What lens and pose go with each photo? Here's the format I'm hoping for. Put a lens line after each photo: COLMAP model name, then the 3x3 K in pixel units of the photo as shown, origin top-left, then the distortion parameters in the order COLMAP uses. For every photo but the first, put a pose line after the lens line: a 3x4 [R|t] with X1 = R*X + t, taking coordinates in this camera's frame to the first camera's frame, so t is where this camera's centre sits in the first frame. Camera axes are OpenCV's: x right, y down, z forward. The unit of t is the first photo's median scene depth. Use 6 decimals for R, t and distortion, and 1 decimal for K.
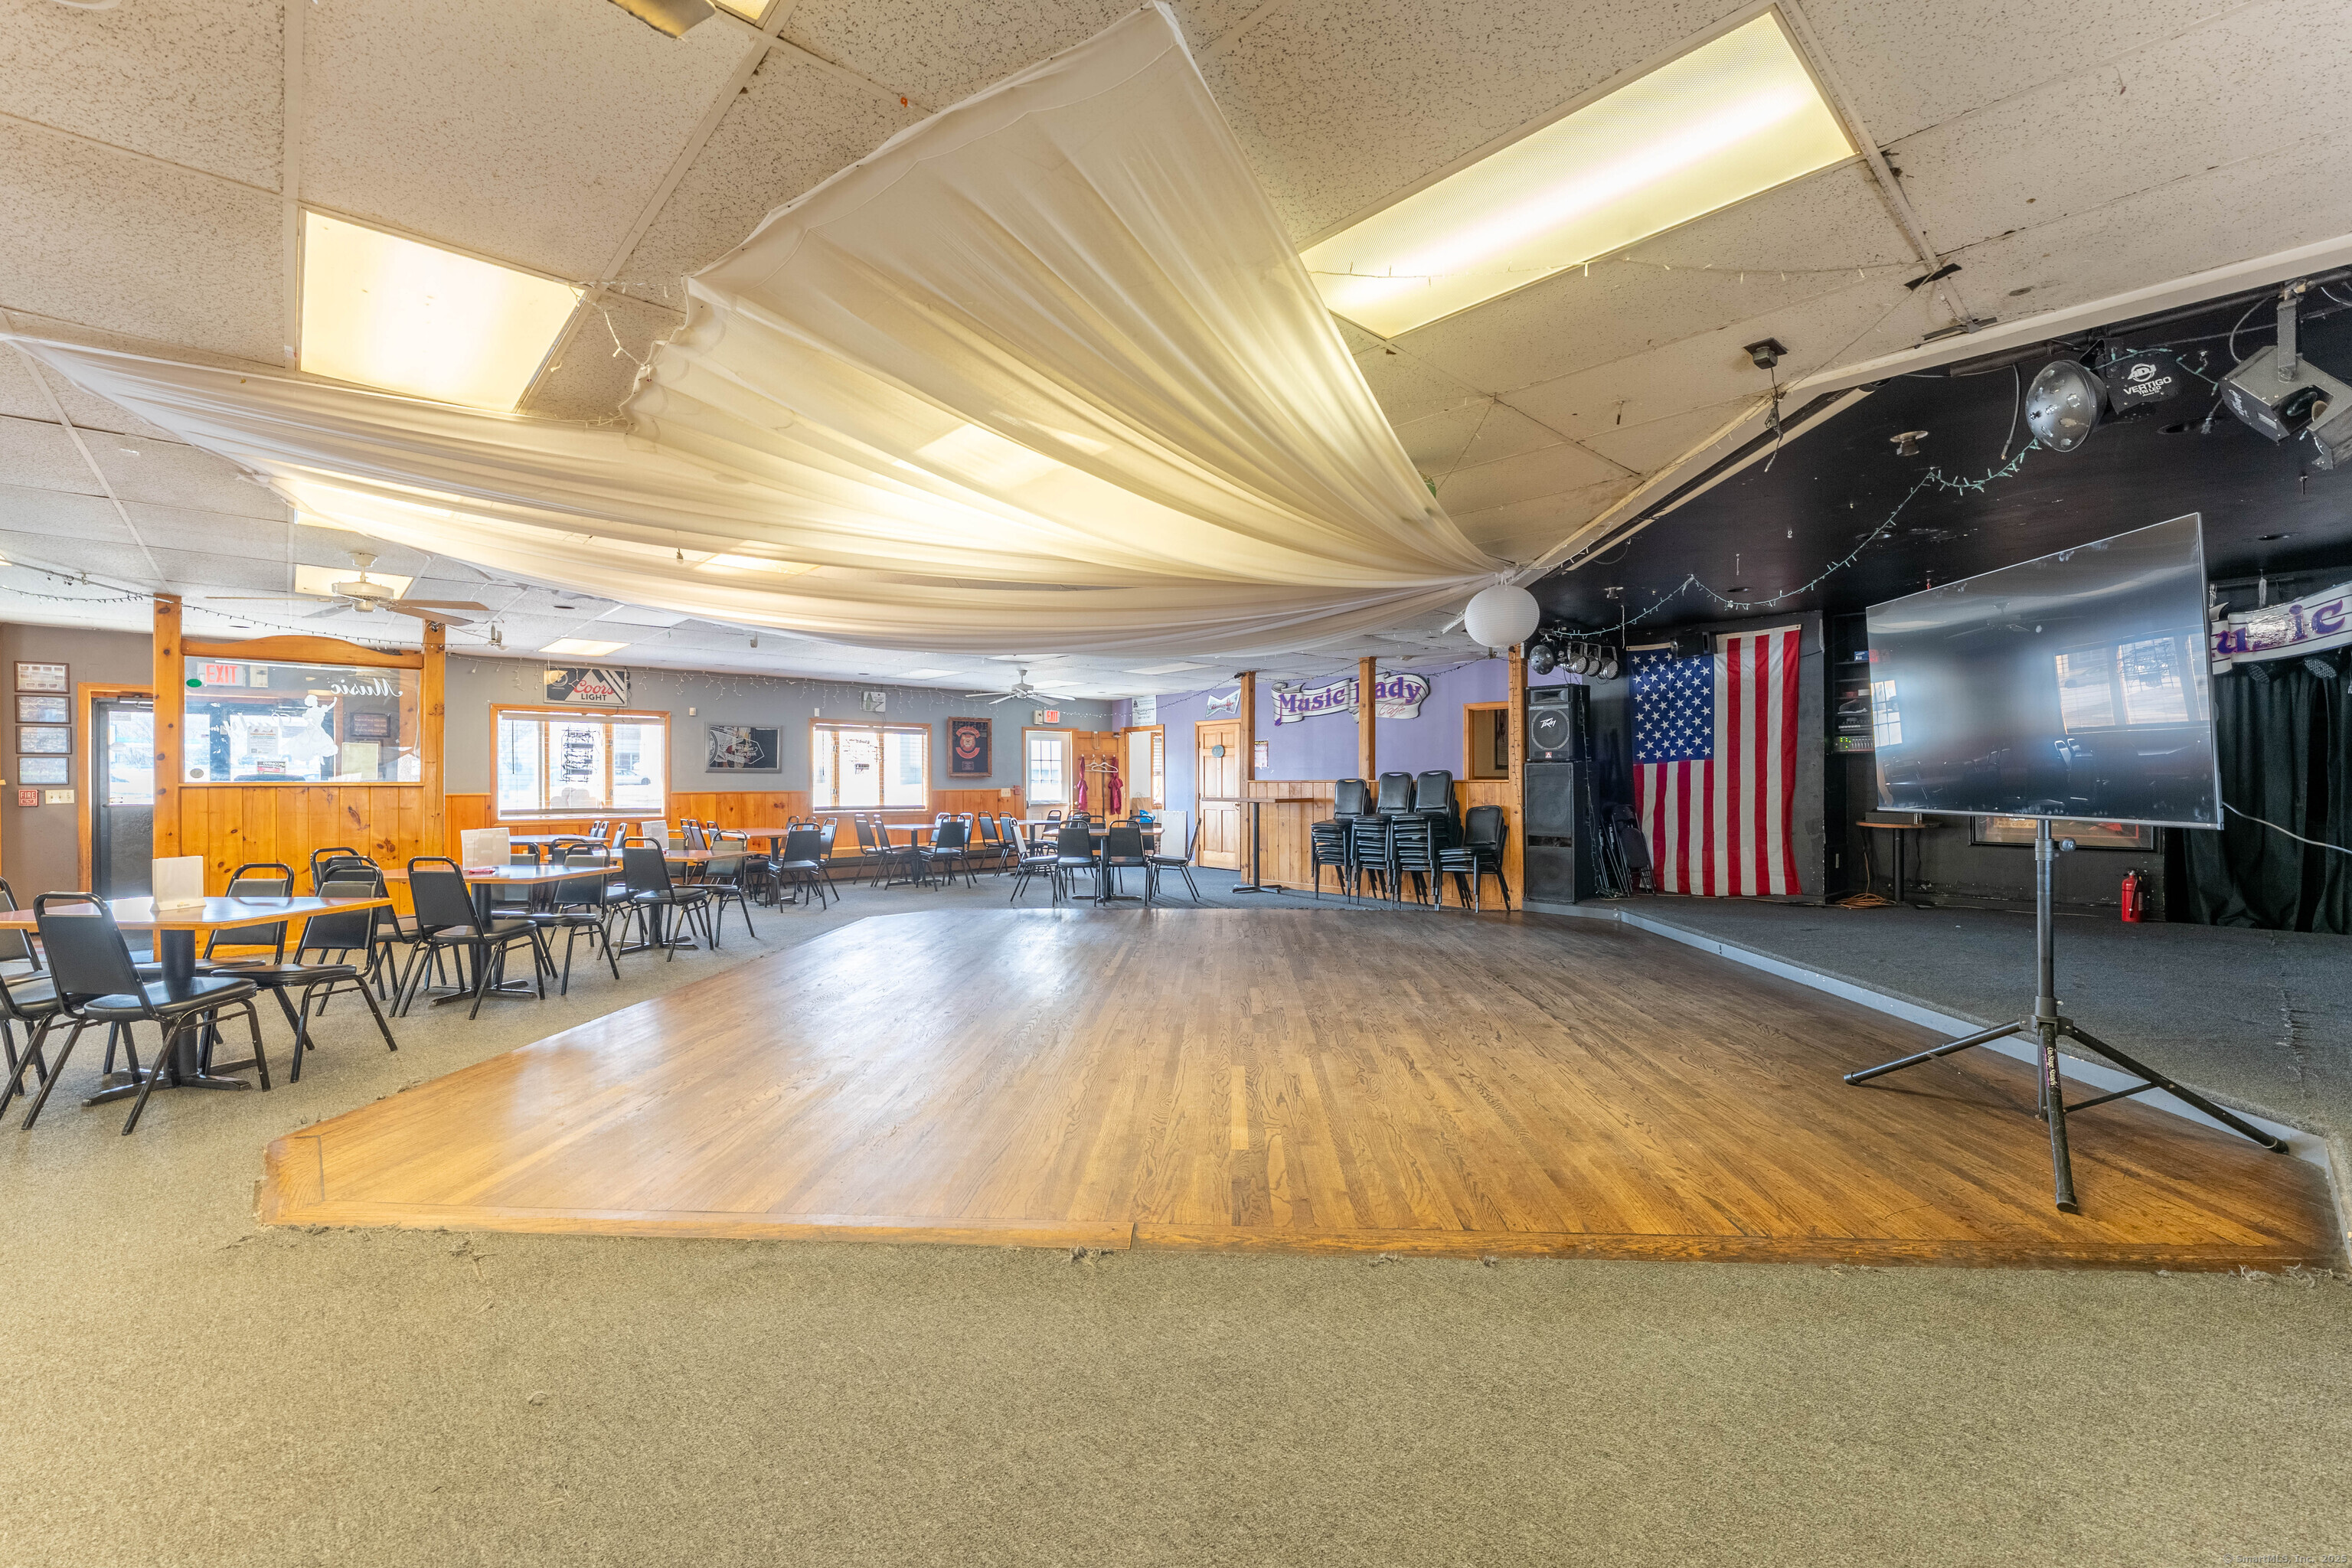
lens RADIAL K [[955.0, 0, 1175.1], [0, 955.0, 784.0], [0, 0, 1]] dist [0.000197, 0.000050]
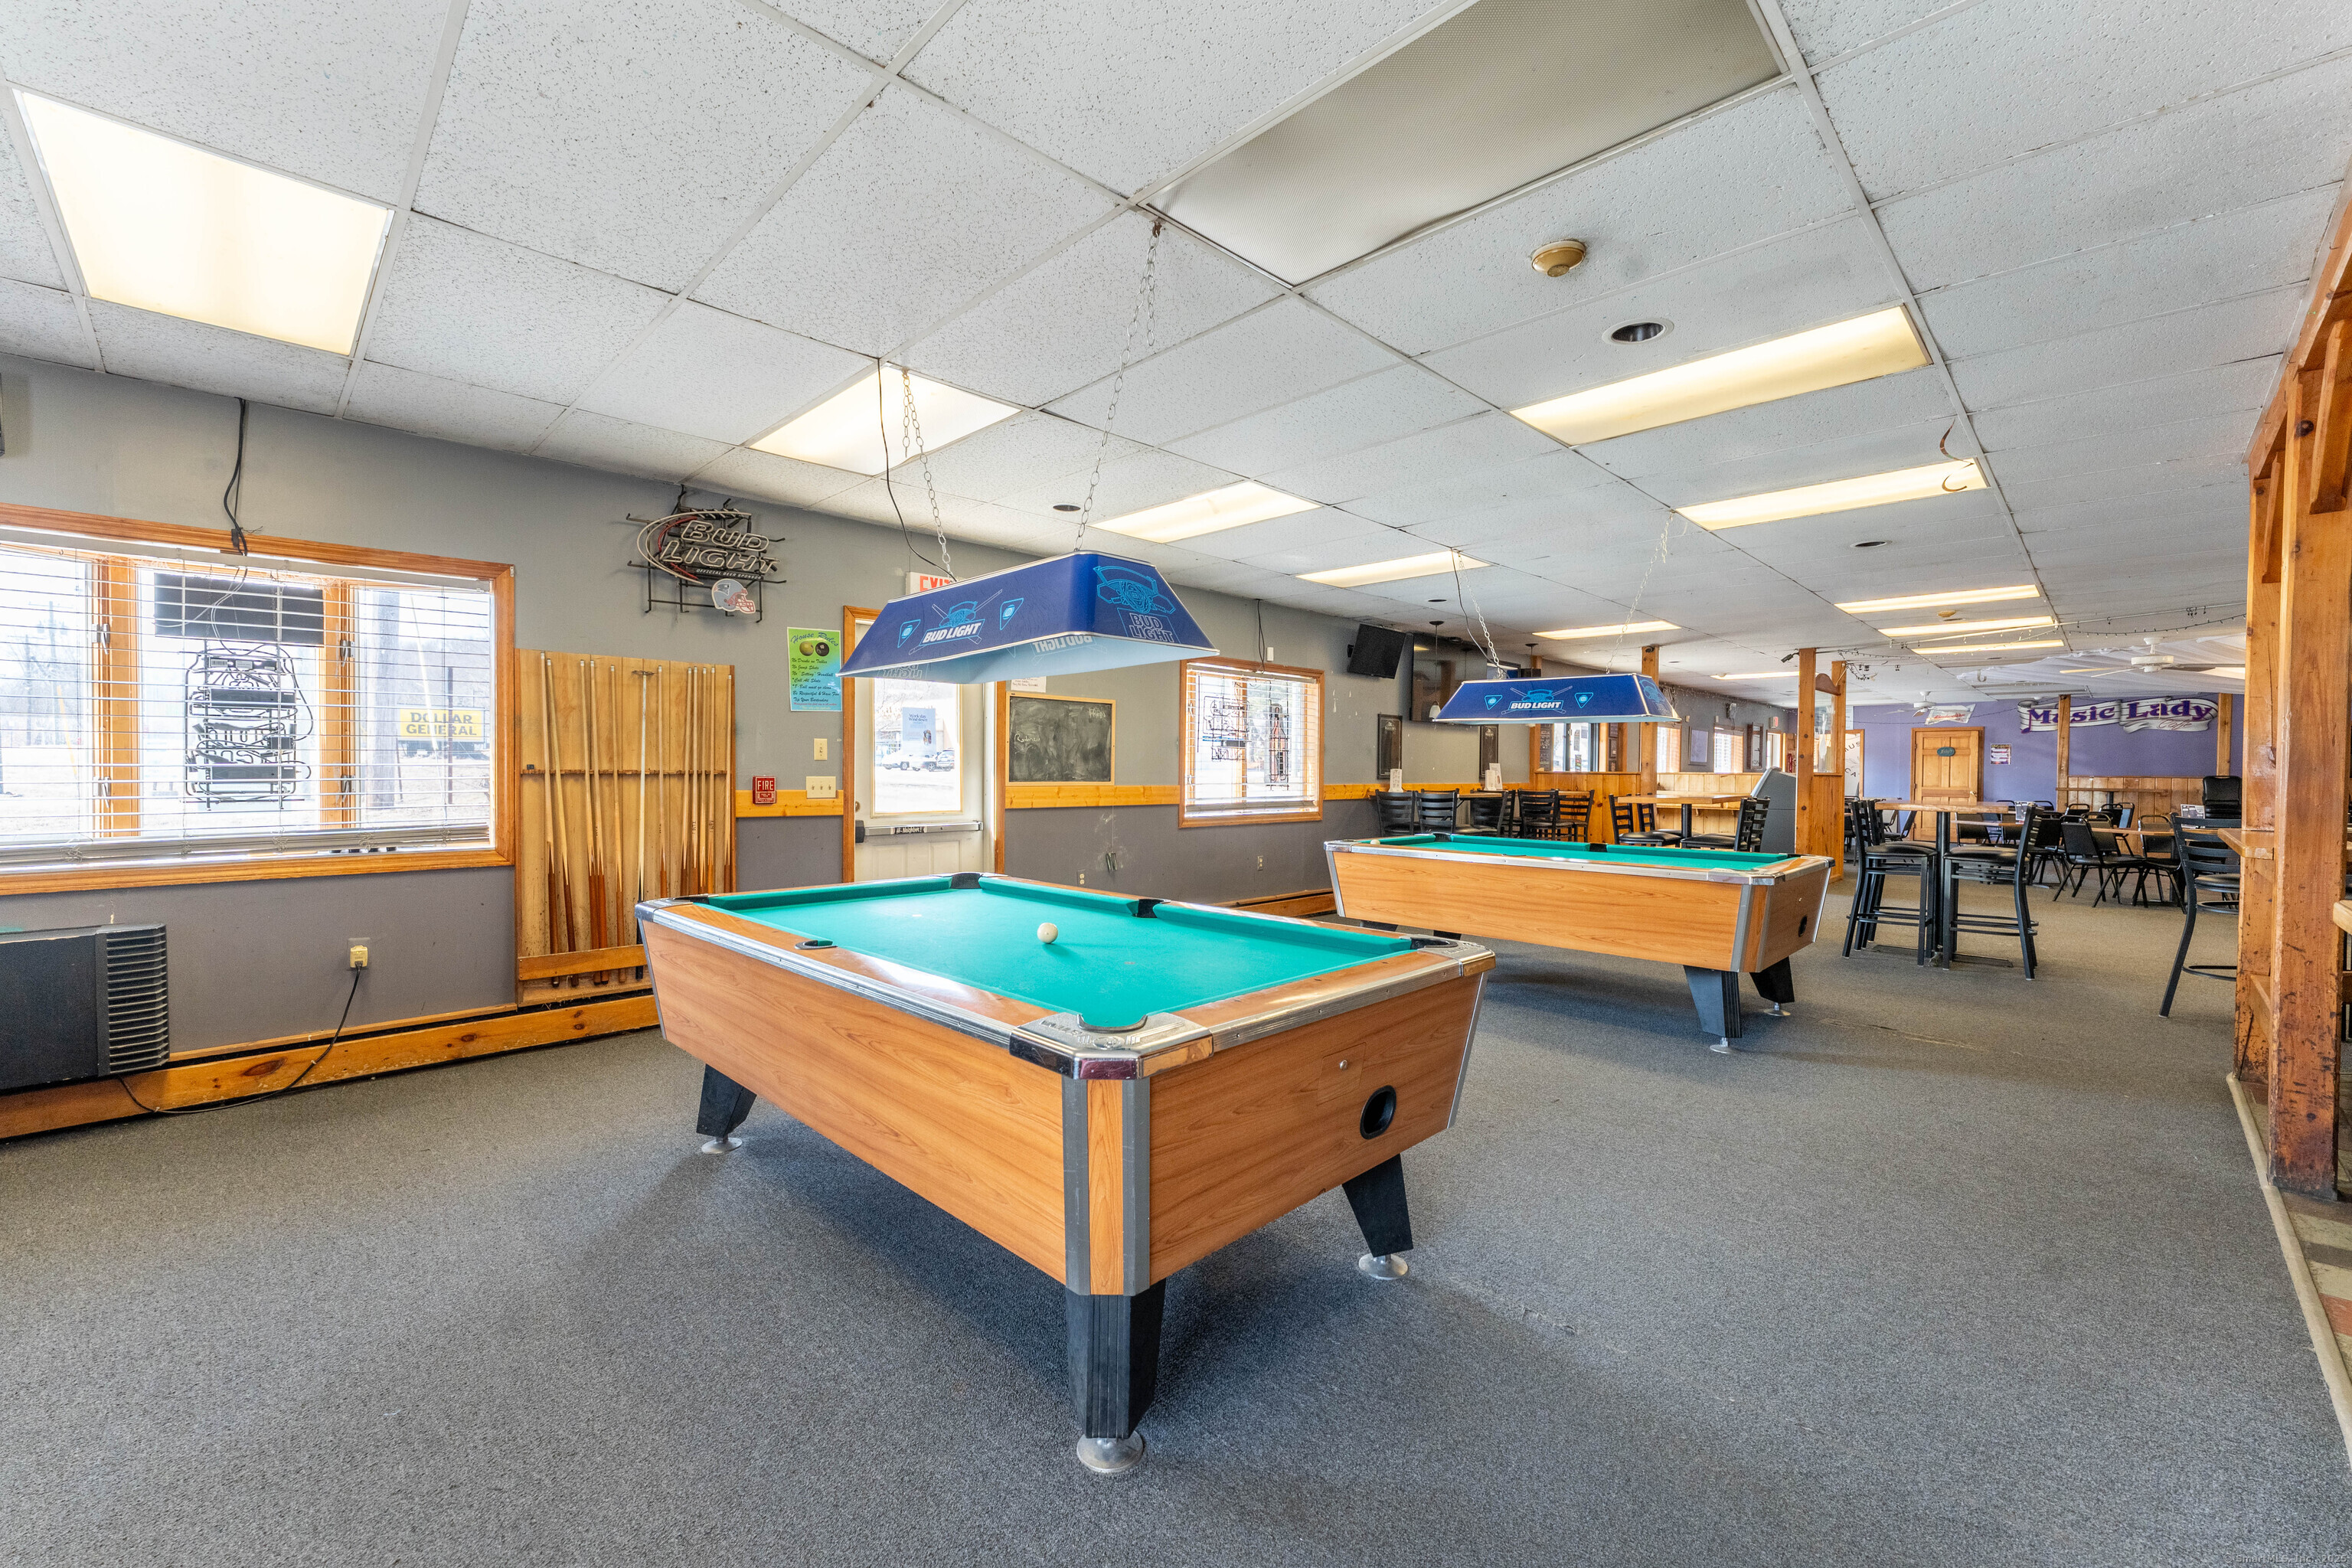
lens RADIAL K [[955.0, 0, 1177.0], [0, 955.0, 785.1], [0, 0, 1]] dist [0.000197, 0.000050]
pose [[0.998854, 0.009782, 0.046845, -1.413068], [-0.010426, 0.999854, 0.013511, 0.005570], [-0.046706, -0.013984, 0.998811, -0.327684]]
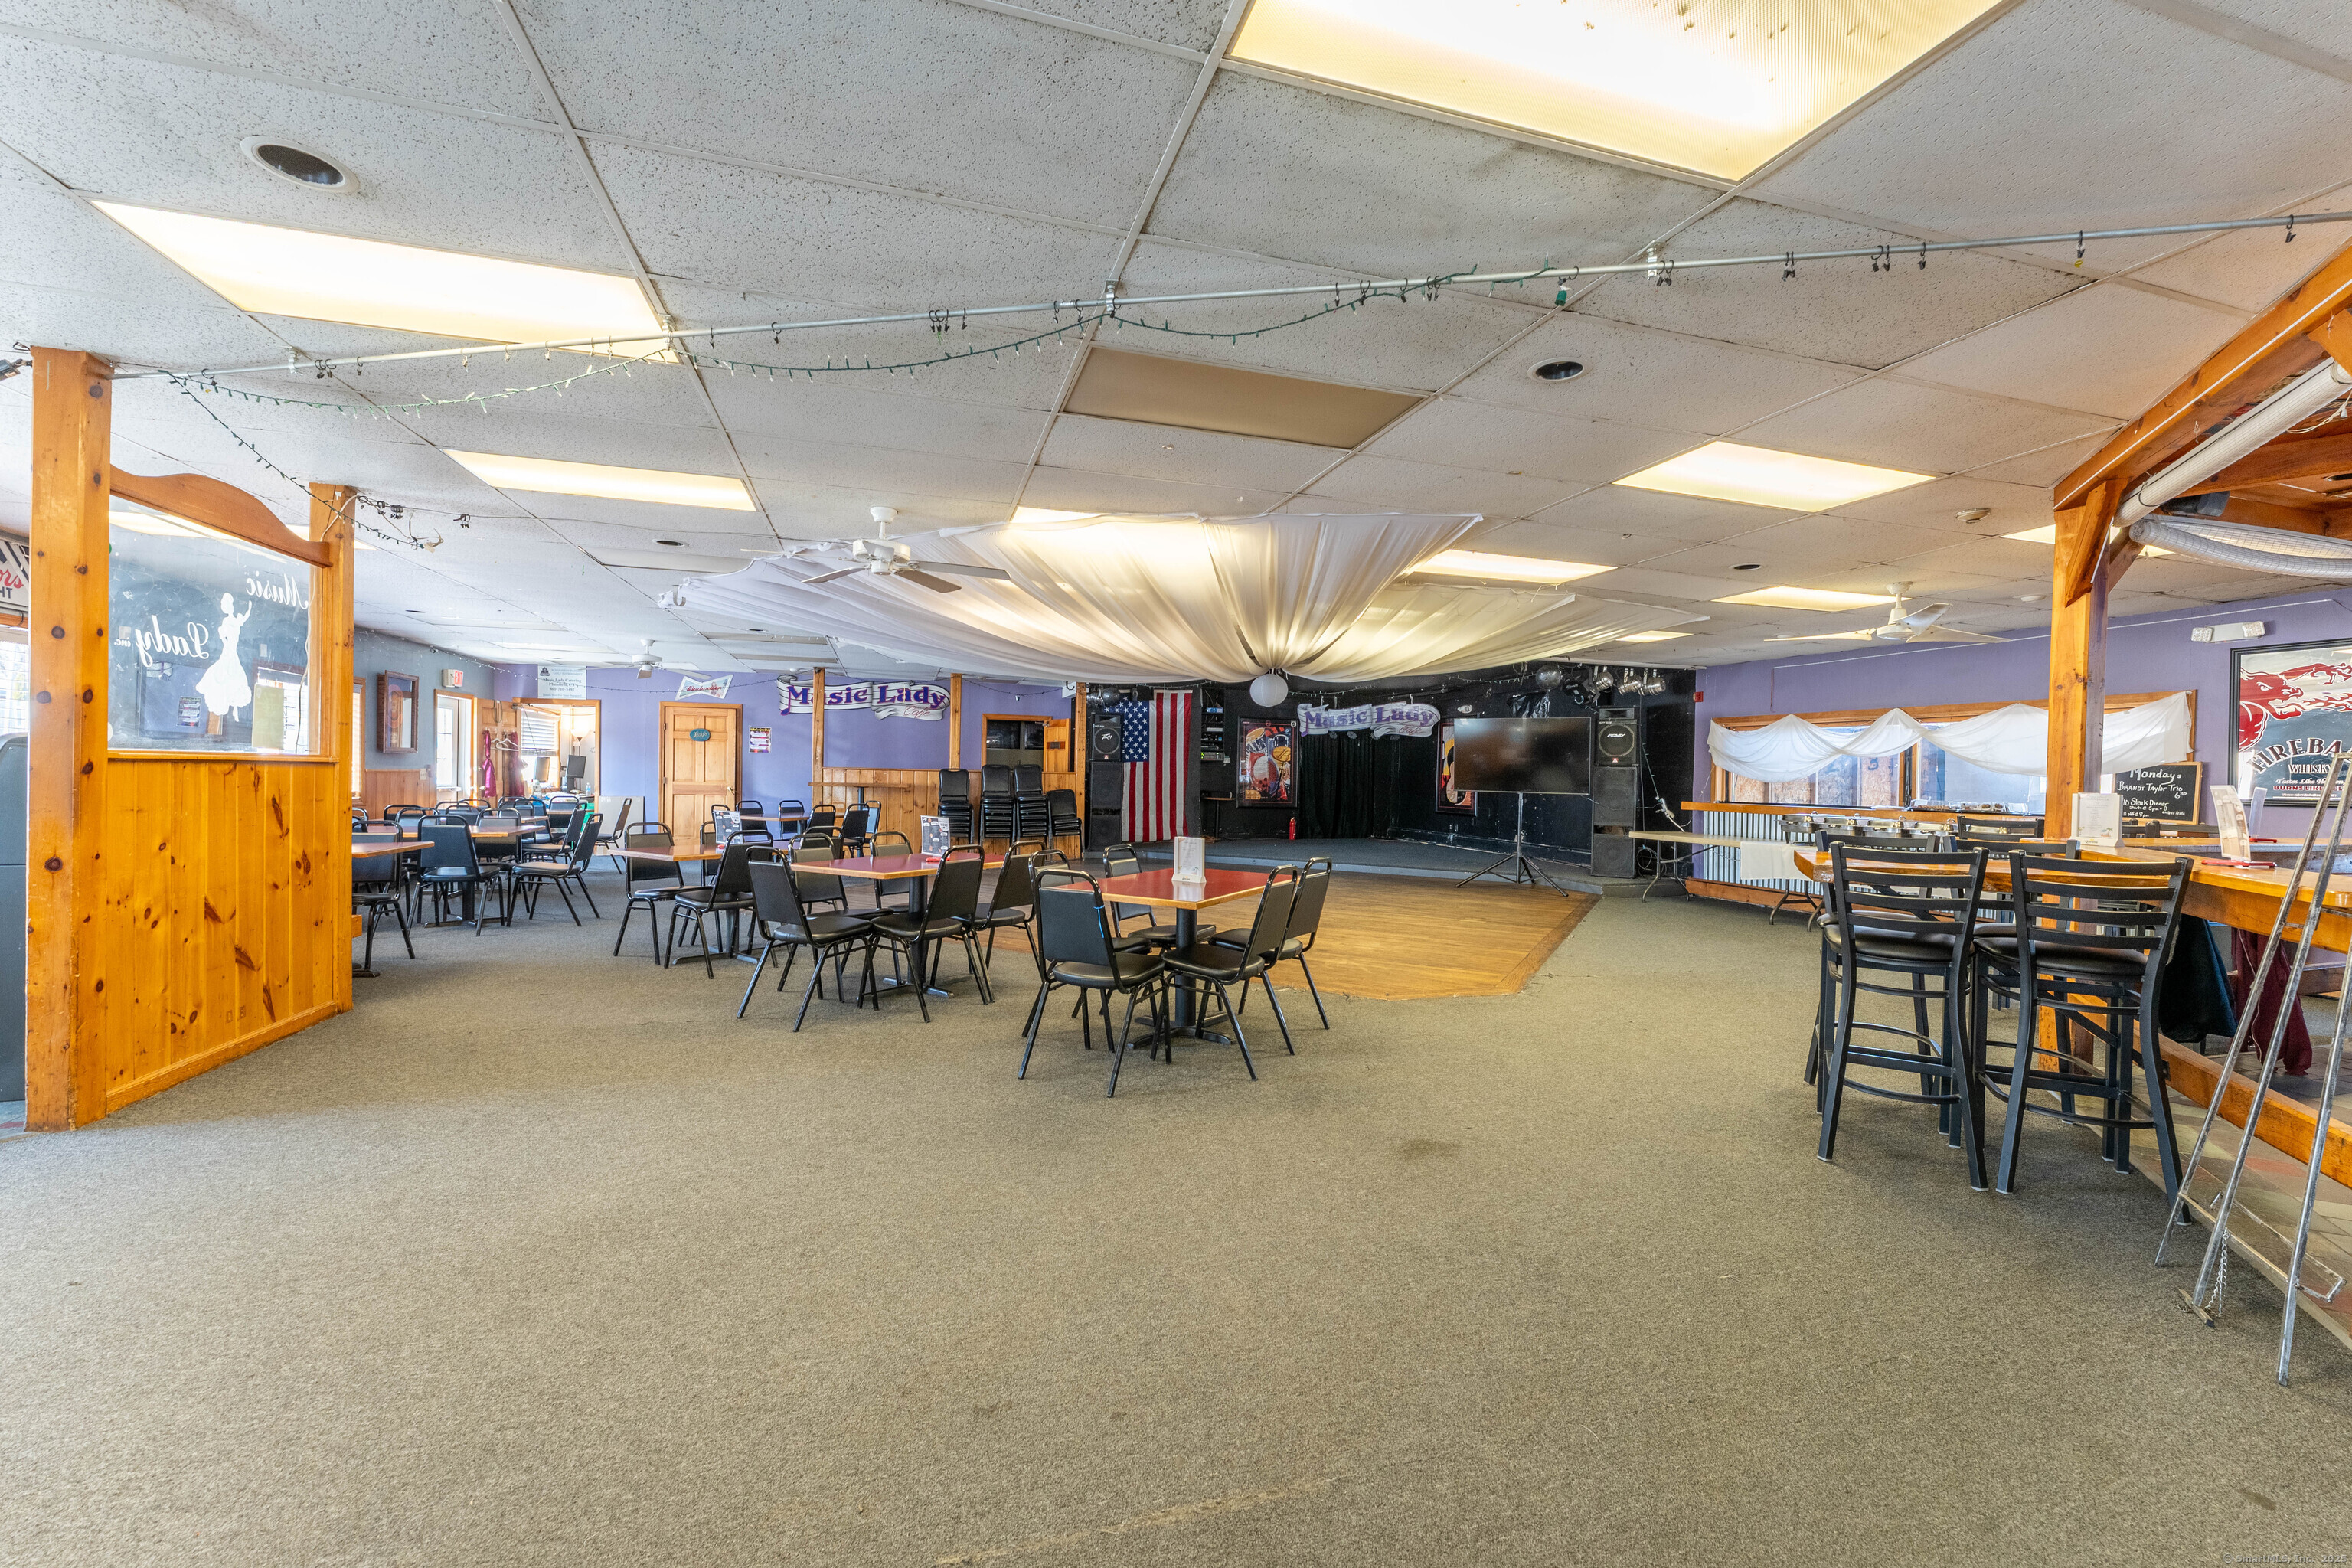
lens RADIAL K [[955.0, 0, 1173.6], [0, 955.0, 778.5], [0, 0, 1]] dist [0.000197, 0.000050]
pose [[0.440513, 0.006376, 0.897724, -0.828251], [-0.017384, 0.999848, 0.001429, 0.000701], [-0.897578, -0.016236, 0.440557, 0.178092]]
